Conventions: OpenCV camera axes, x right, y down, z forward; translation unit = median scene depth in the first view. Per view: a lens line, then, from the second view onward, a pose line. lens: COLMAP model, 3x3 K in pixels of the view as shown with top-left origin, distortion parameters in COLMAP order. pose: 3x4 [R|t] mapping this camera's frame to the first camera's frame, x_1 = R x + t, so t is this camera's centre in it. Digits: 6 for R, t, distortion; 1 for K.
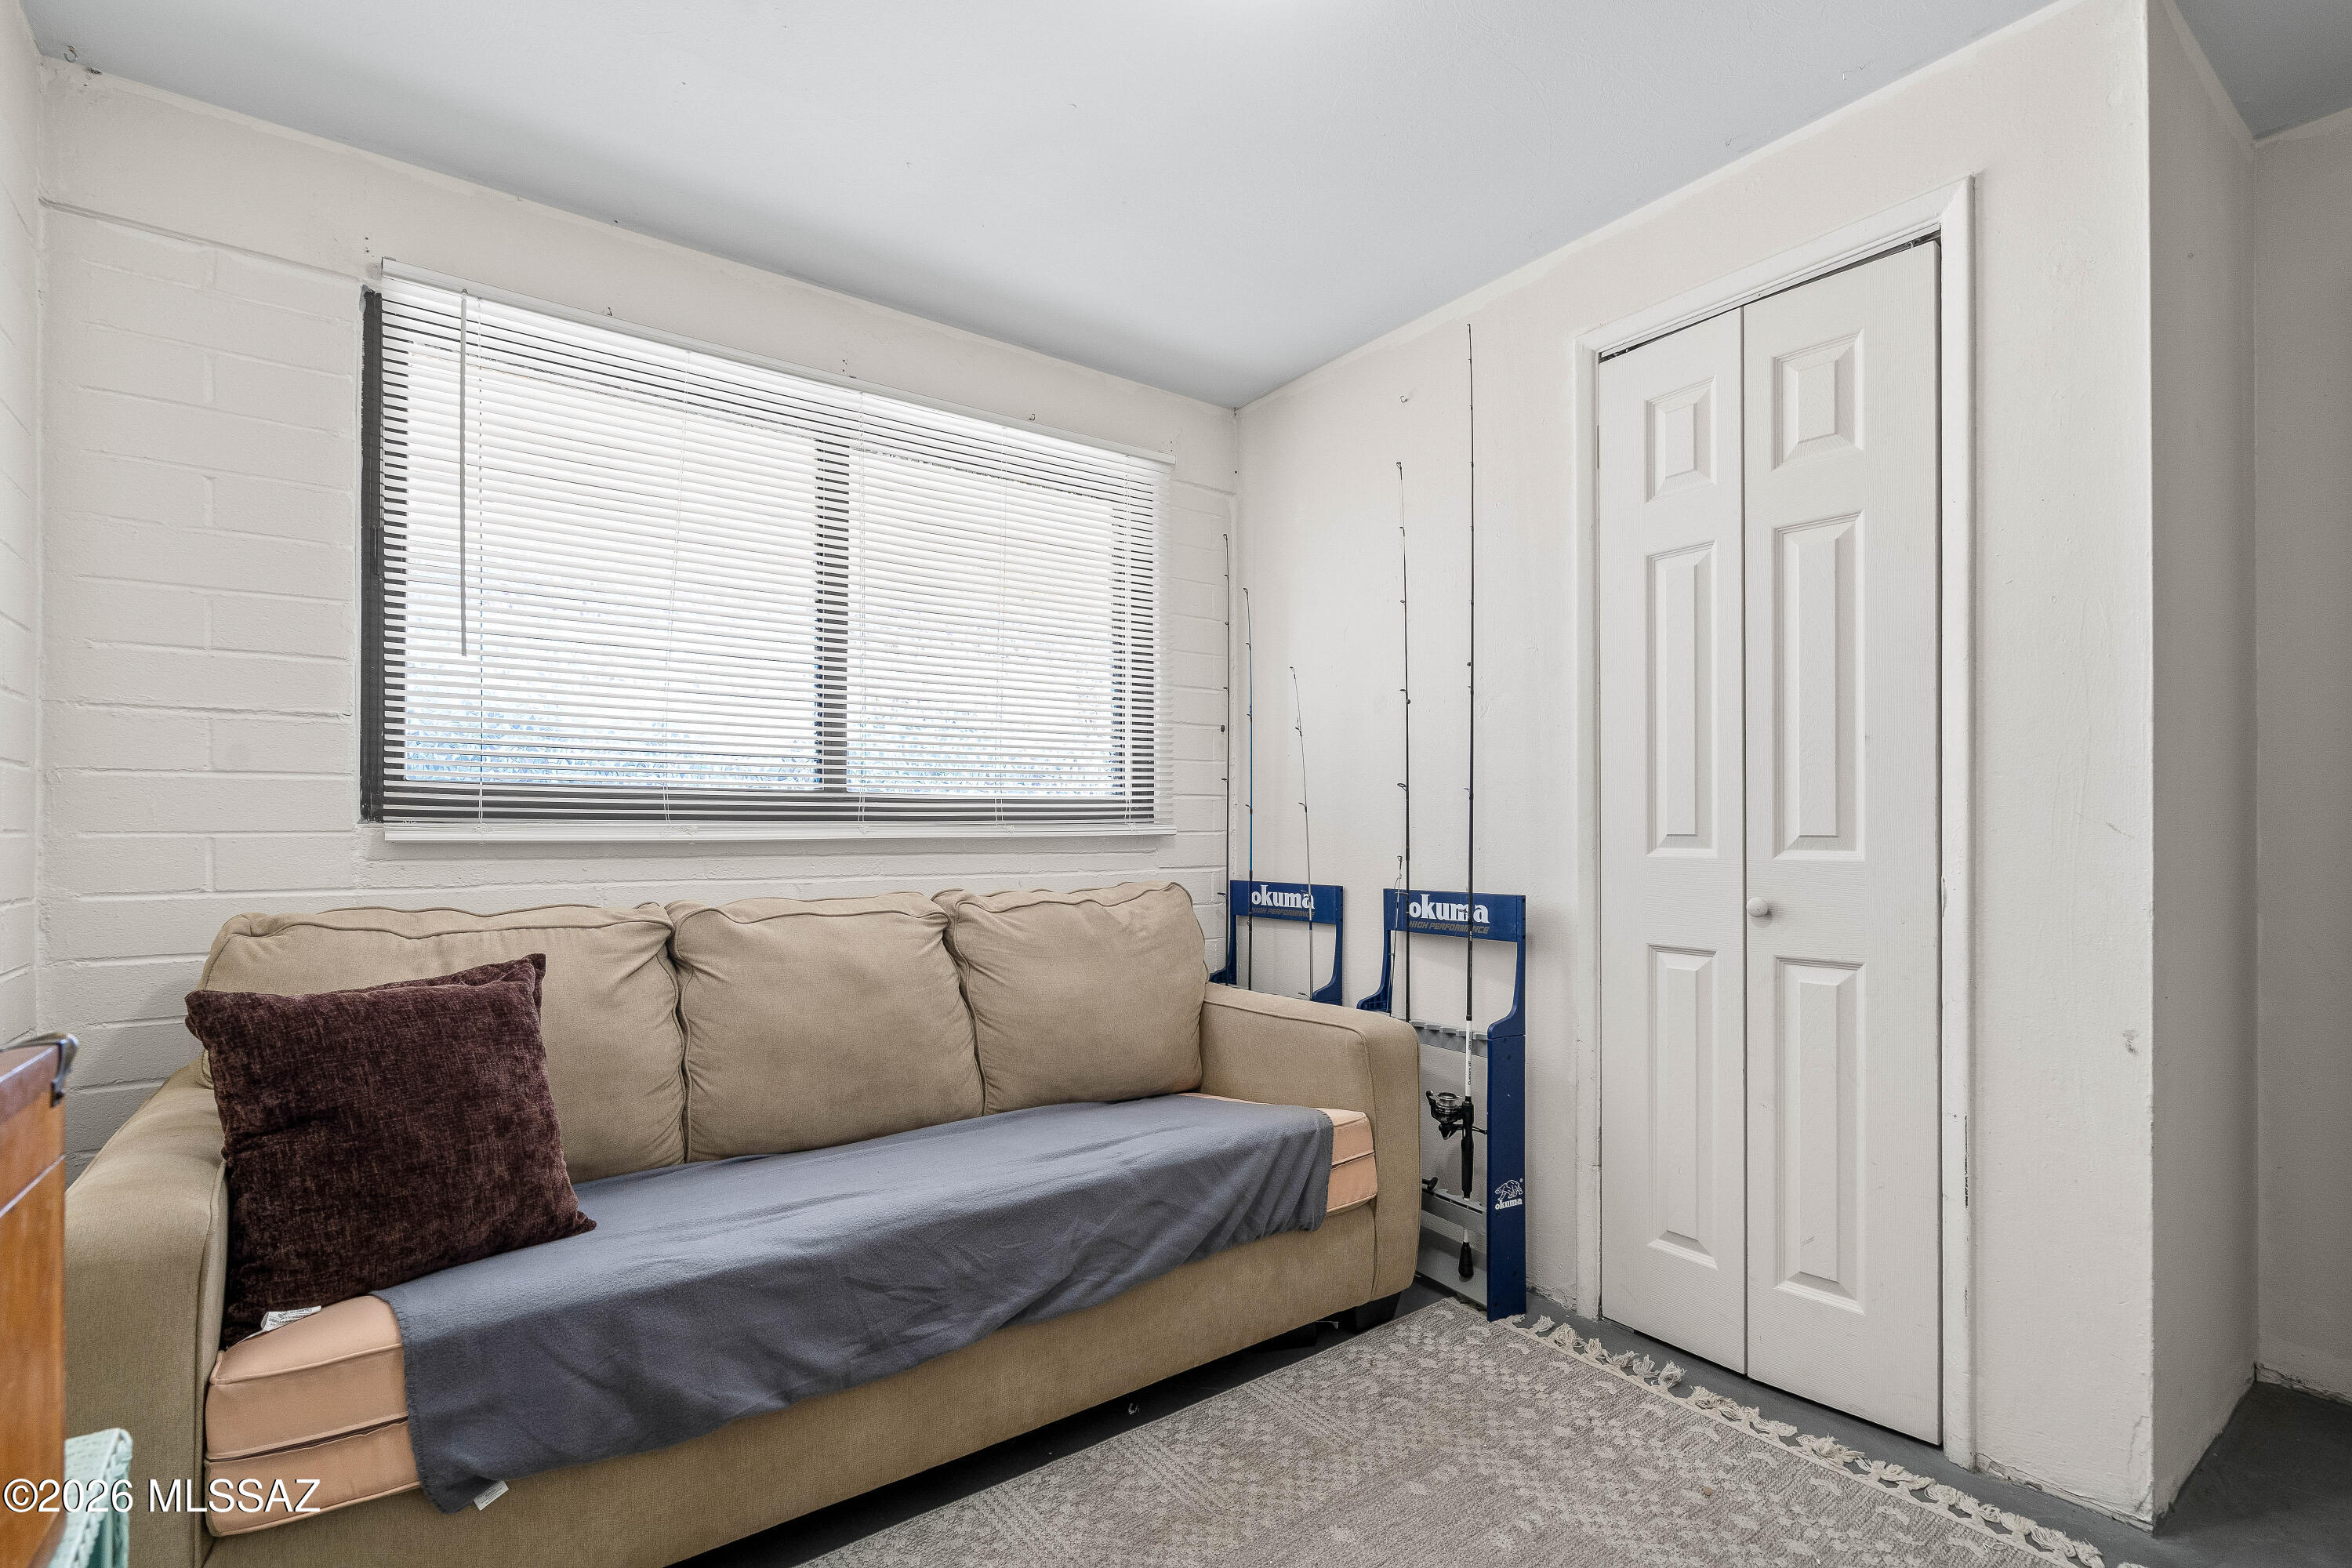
lens RADIAL K [[1060.5, 0, 1165.8], [0, 1060.5, 836.7], [0, 0, 1]] dist [-0.010378, -0.000163]
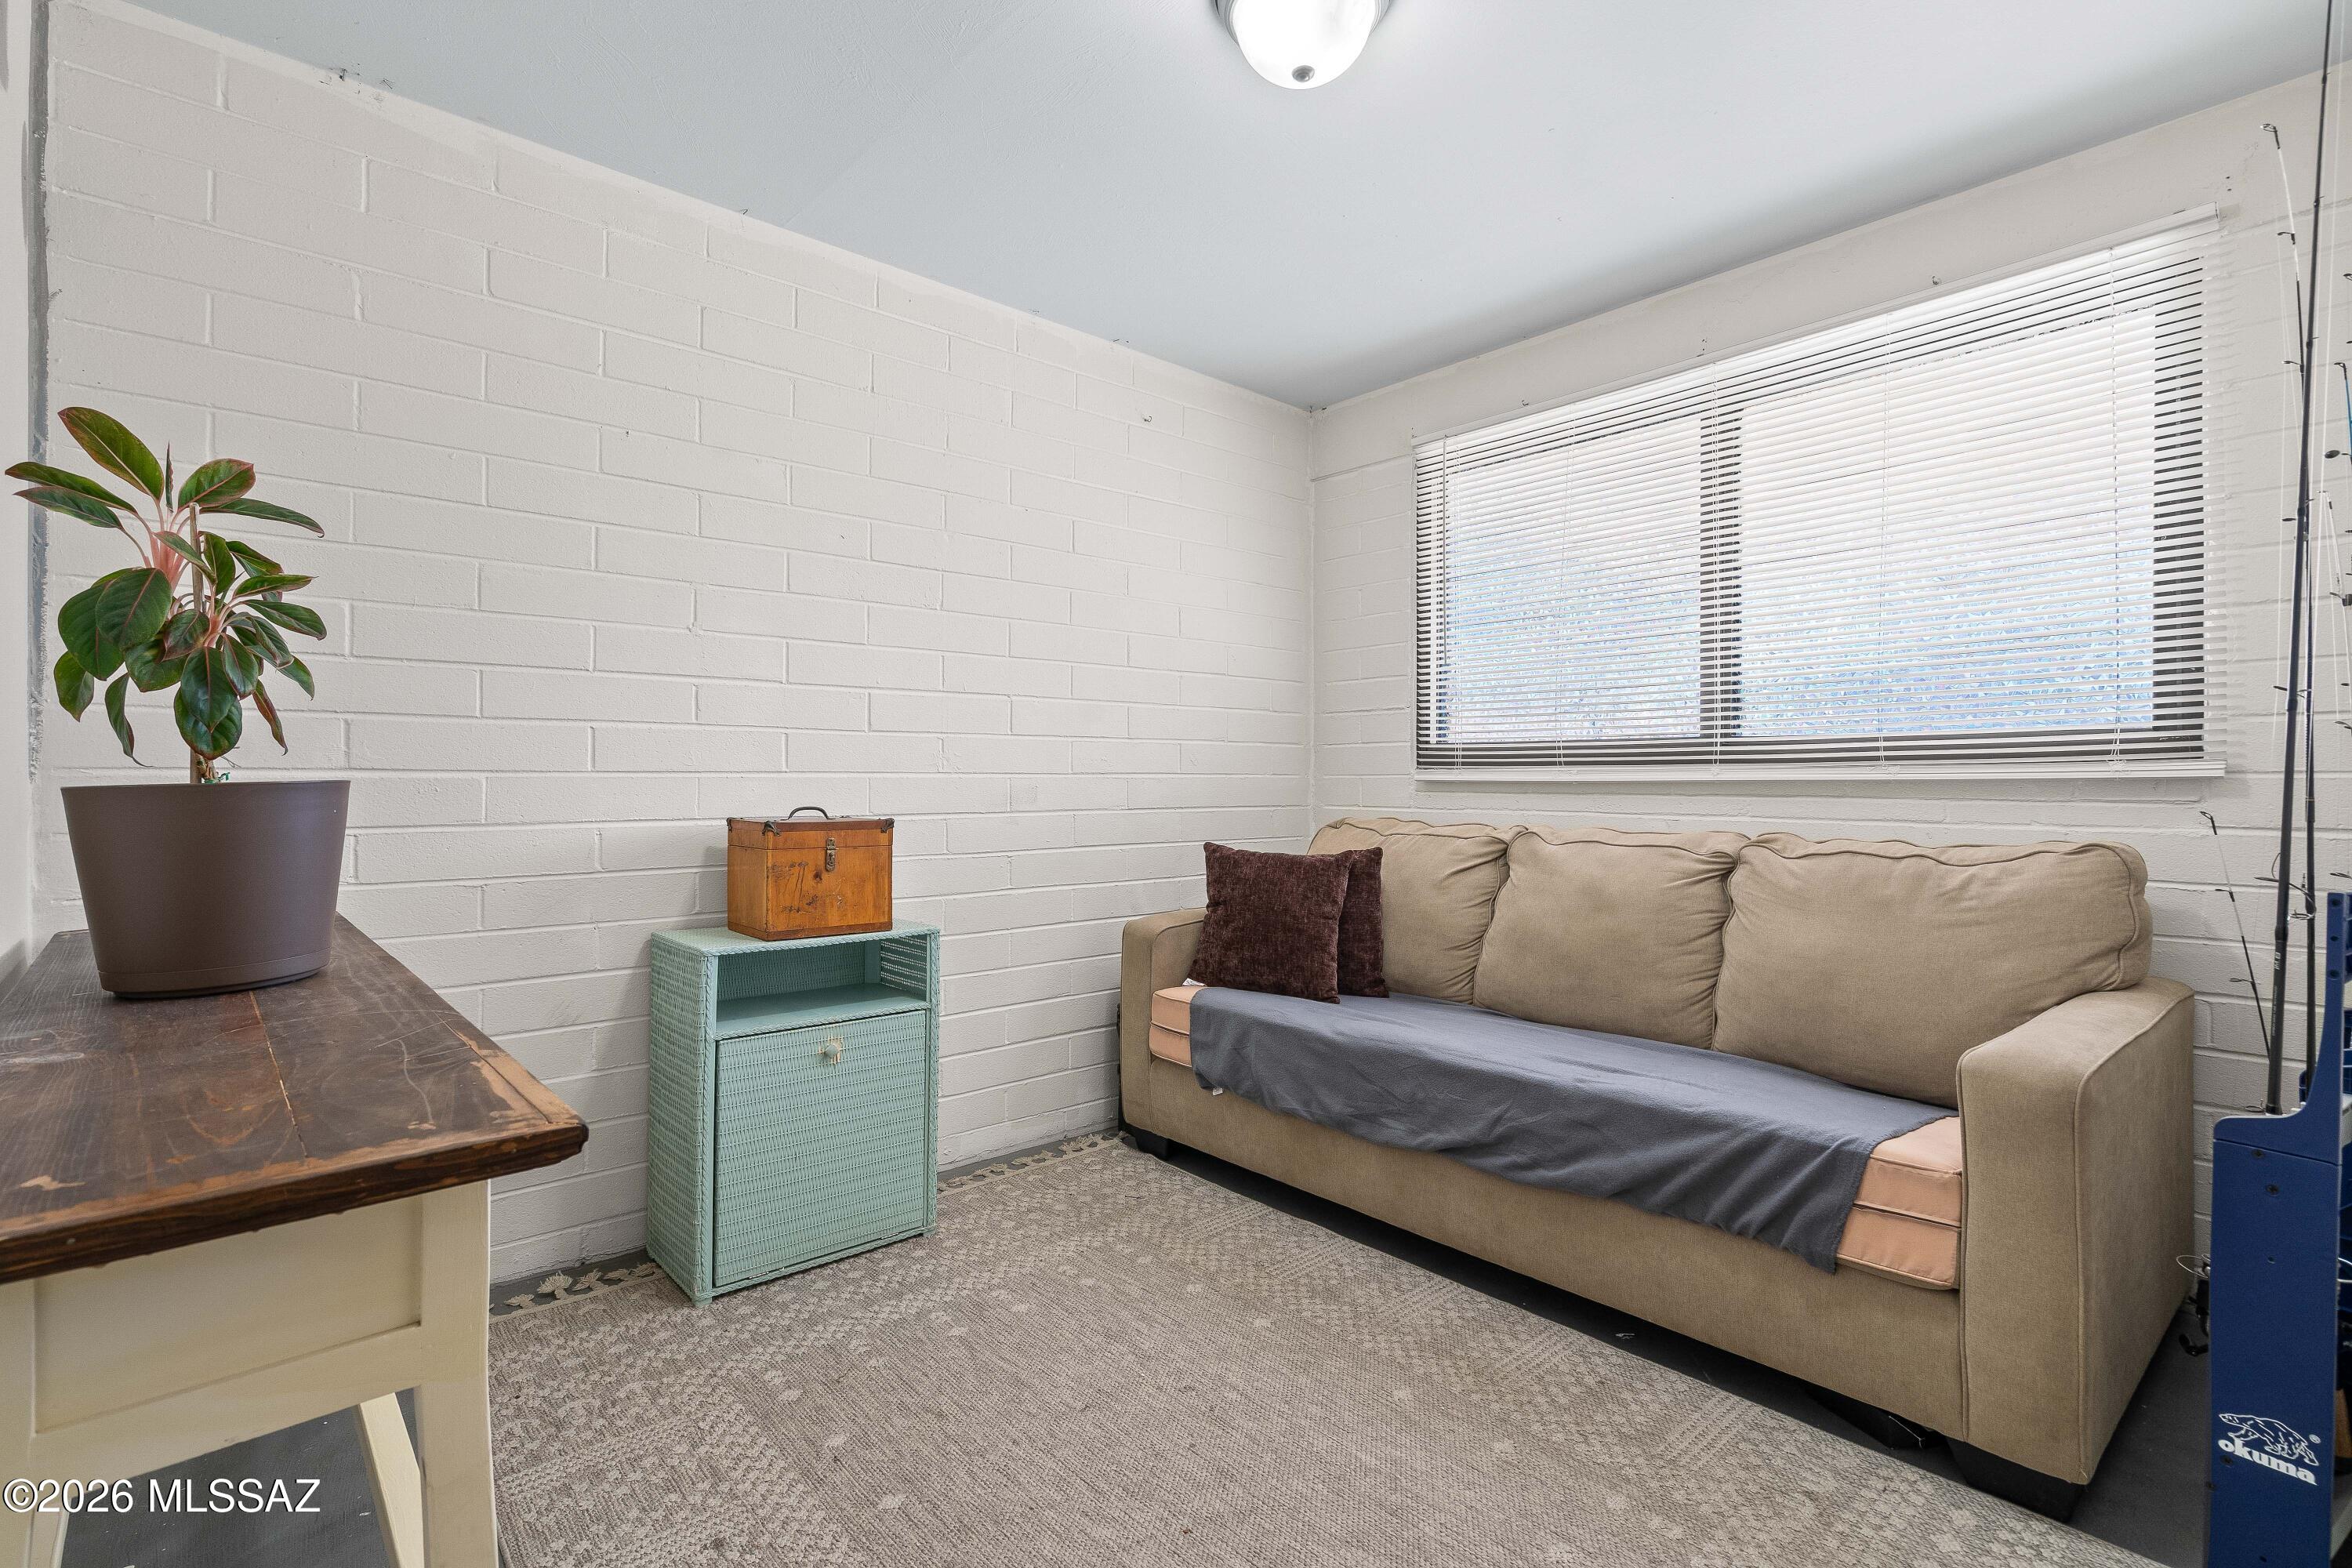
lens RADIAL K [[1053.7, 0, 1168.0], [0, 1053.7, 775.4], [0, 0, 1]] dist [0.000152, 0.000069]
pose [[0.096725, -0.001601, -0.995310, 0.877658], [-0.002953, 0.999994, -0.001896, 0.000782], [0.995307, 0.003123, 0.096720, 0.424765]]
